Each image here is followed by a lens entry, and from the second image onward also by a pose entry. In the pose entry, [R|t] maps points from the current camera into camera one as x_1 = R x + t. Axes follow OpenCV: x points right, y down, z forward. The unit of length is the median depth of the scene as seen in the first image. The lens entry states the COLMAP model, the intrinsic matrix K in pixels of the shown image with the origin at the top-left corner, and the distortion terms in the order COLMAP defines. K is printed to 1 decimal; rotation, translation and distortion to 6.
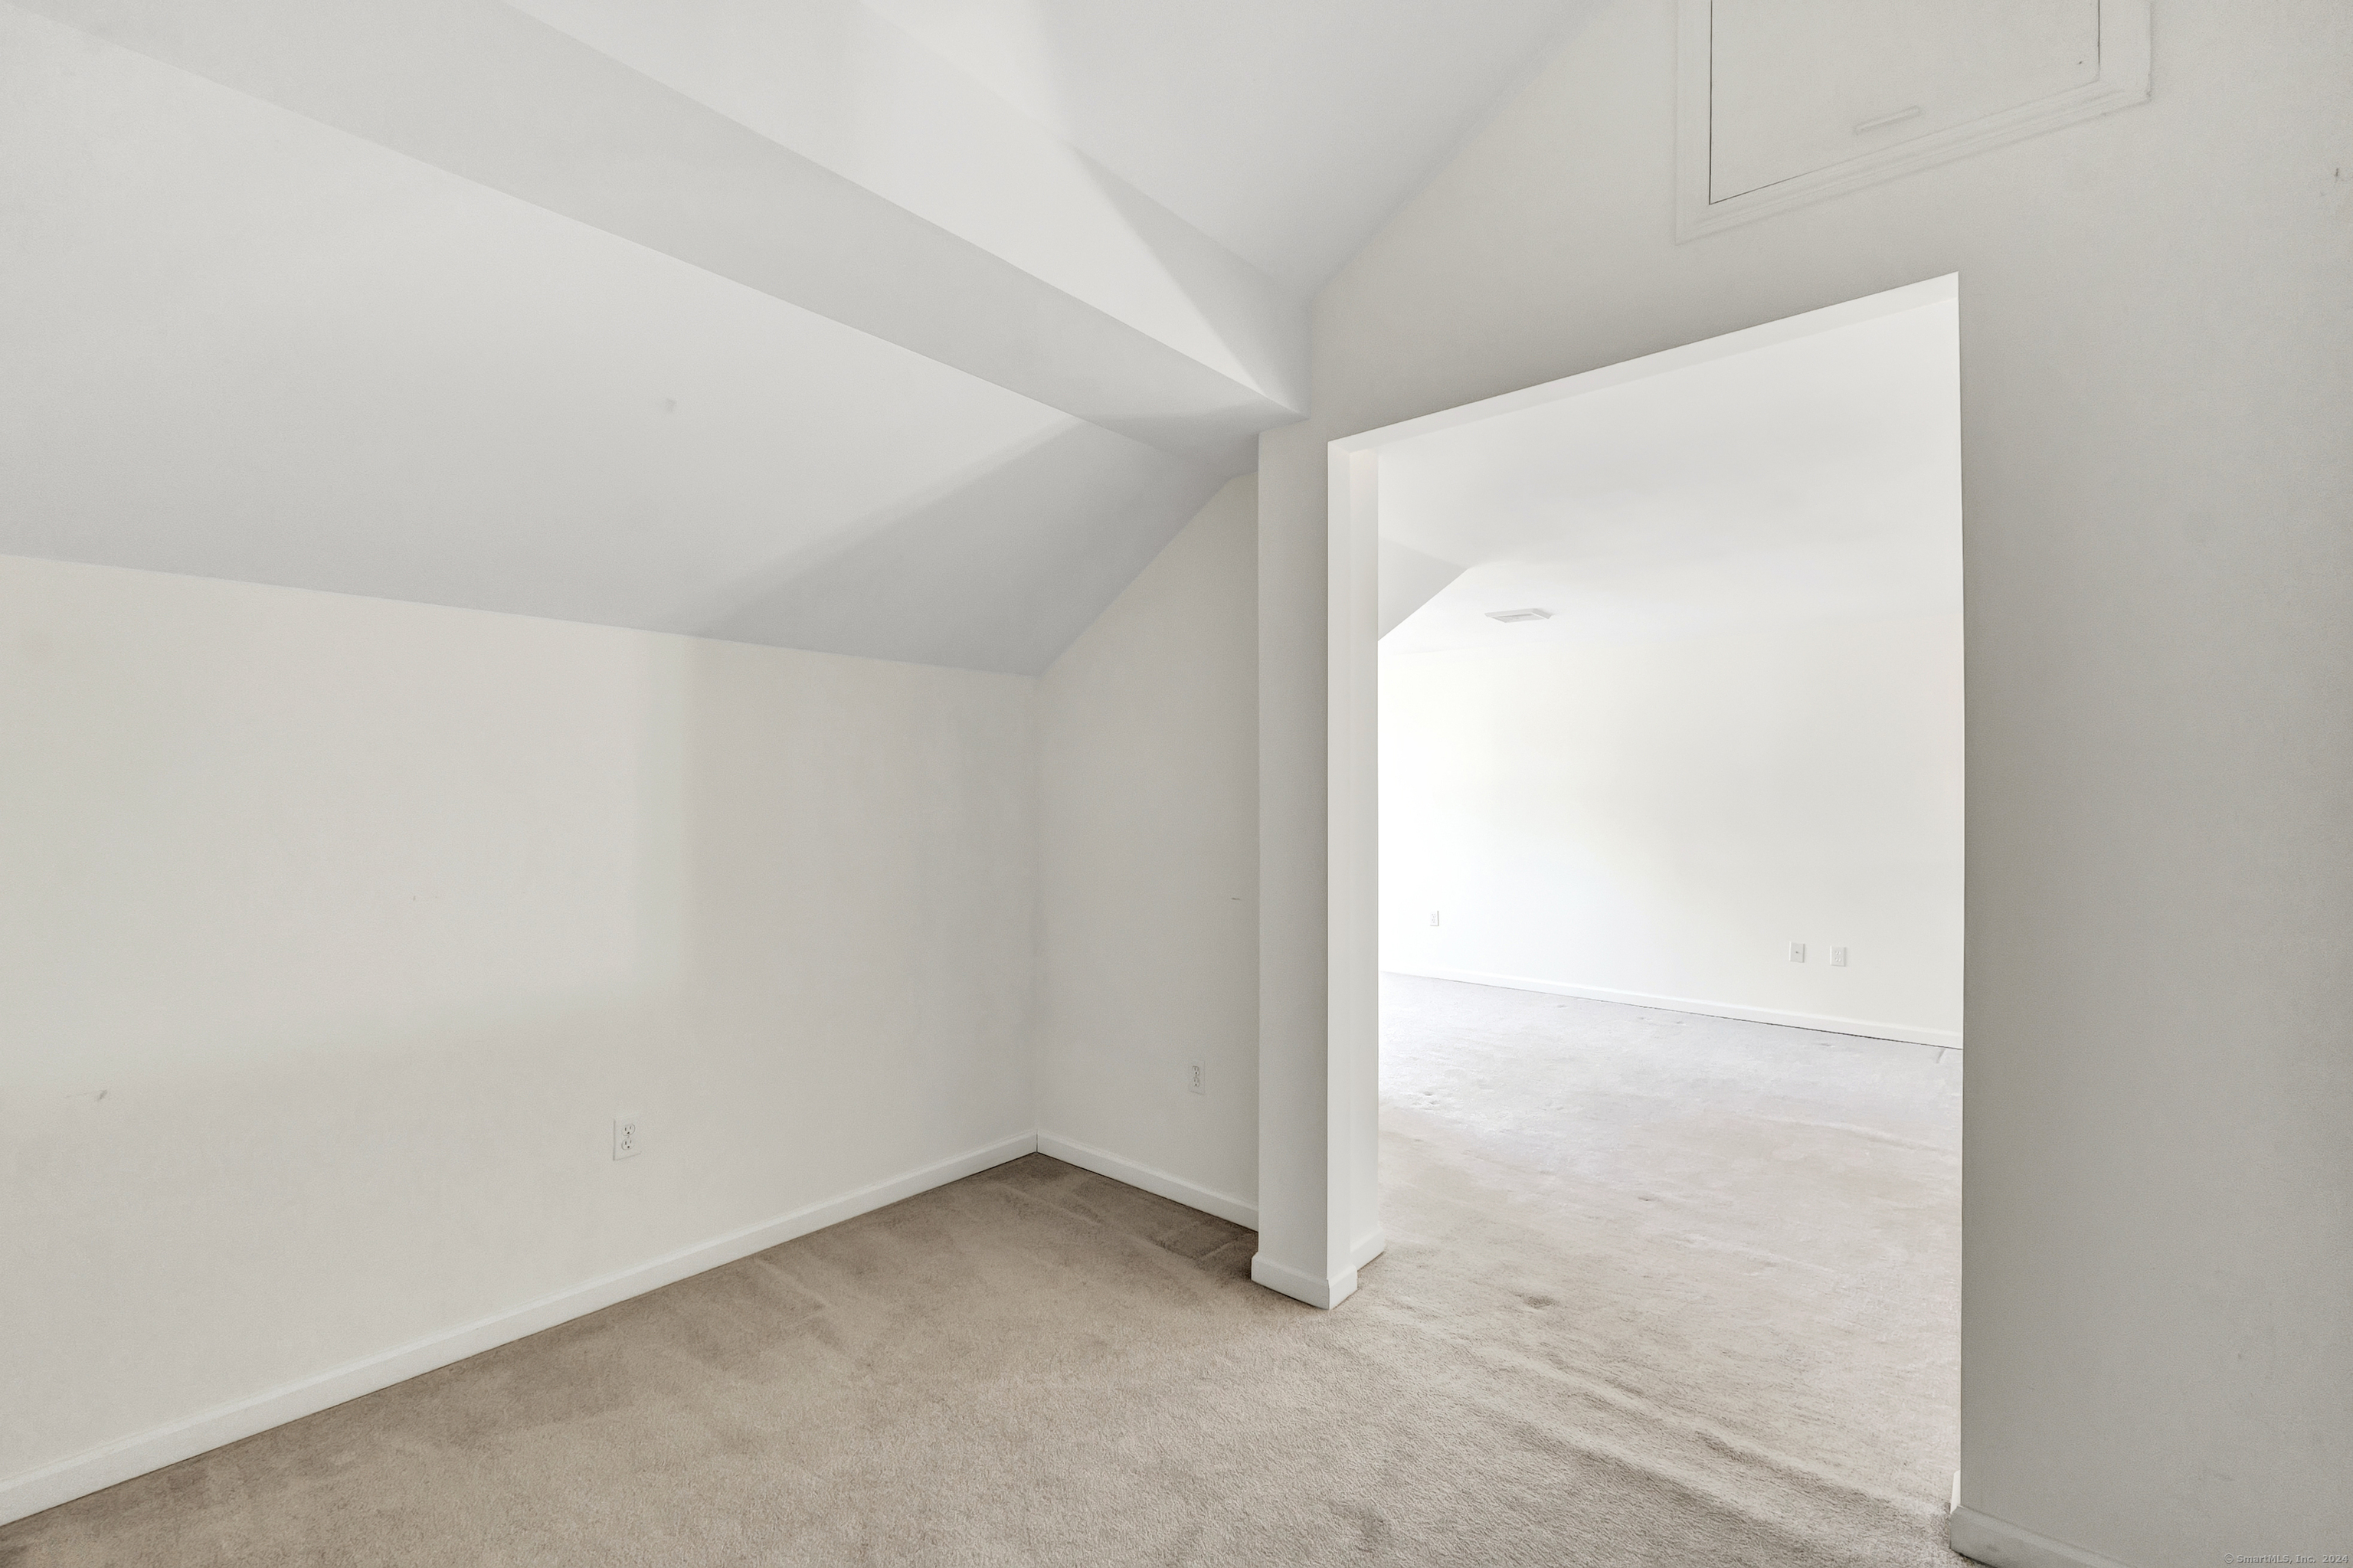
lens RADIAL K [[1007.5, 0, 1176.5], [0, 1007.5, 784.0], [0, 0, 1]] dist [-0.002958, -0.000713]
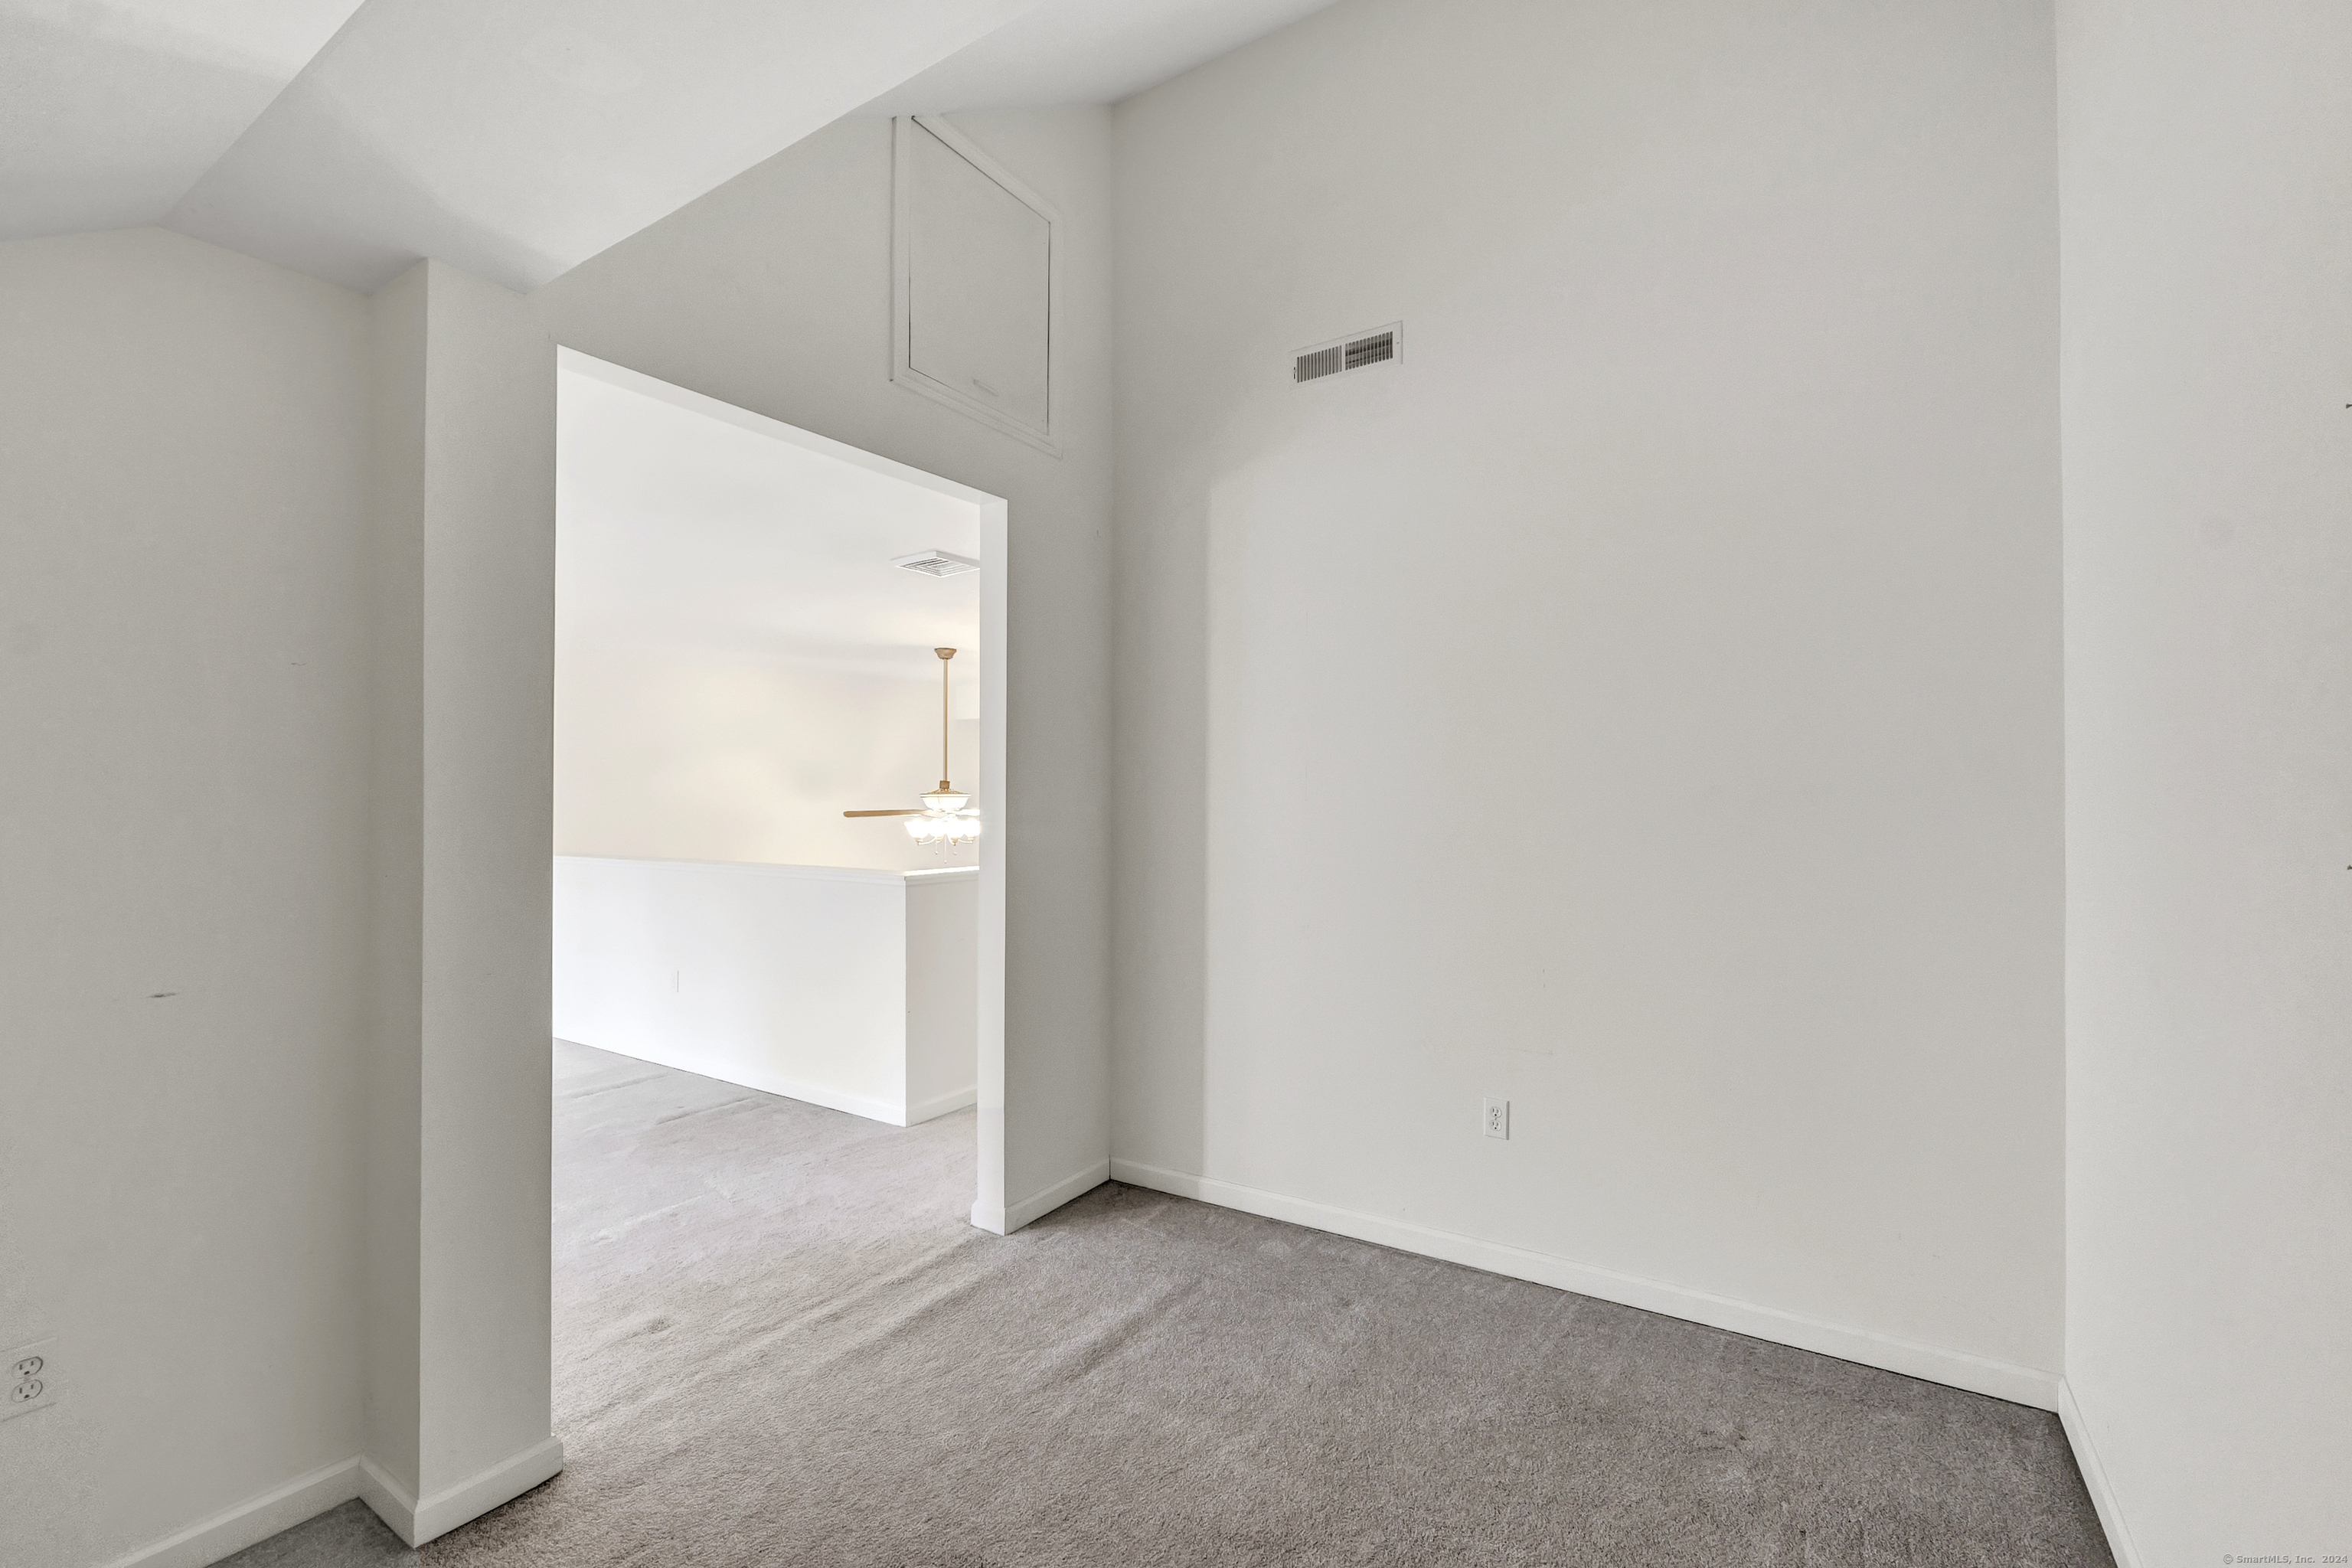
lens RADIAL K [[1007.1, 0, 1176.0], [0, 1007.1, 784.0], [0, 0, 1]] dist [-0.002958, -0.000713]
pose [[-0.128831, 0.024752, 0.991358, -0.769942], [0.003392, 0.999694, -0.024519, 0.026720], [-0.991661, 0.000204, -0.128876, 0.726925]]
